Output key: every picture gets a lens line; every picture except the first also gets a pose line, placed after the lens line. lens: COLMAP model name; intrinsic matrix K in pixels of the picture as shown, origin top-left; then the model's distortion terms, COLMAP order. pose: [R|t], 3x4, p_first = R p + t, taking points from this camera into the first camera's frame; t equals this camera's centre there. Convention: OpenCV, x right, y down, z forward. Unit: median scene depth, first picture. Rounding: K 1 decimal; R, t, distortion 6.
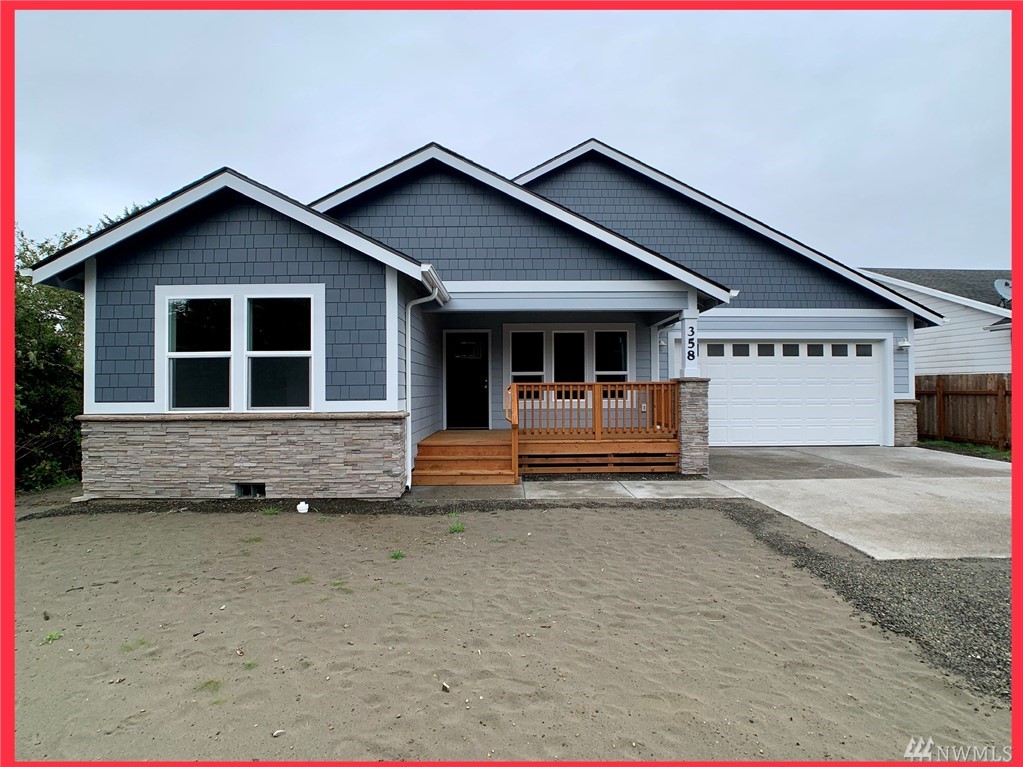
lens RADIAL K [[529.8, 0, 514.3], [0, 529.8, 381.9], [0, 0, 1]] dist [-0.047038, 0.018749]
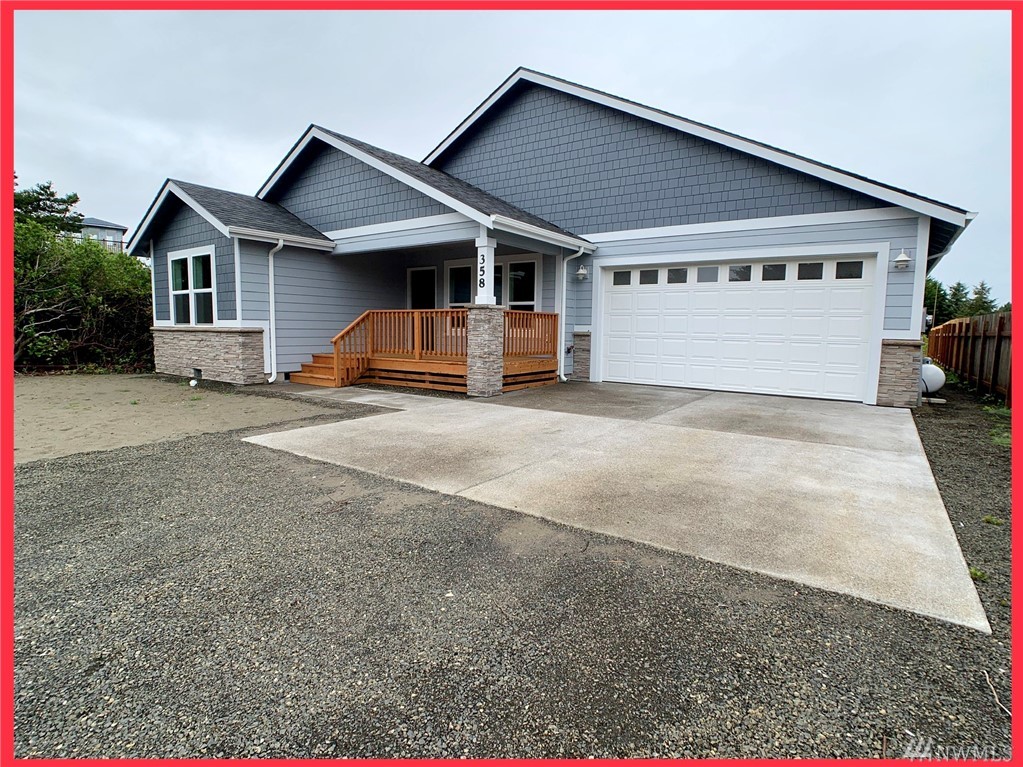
lens RADIAL K [[529.8, 0, 509.8], [0, 529.8, 382.7], [0, 0, 1]] dist [-0.047038, 0.018749]
pose [[0.811700, 0.078463, -0.578780, 0.843333], [-0.012716, 0.993075, 0.116793, 0.018944], [0.583936, -0.087441, 0.807077, 0.151472]]
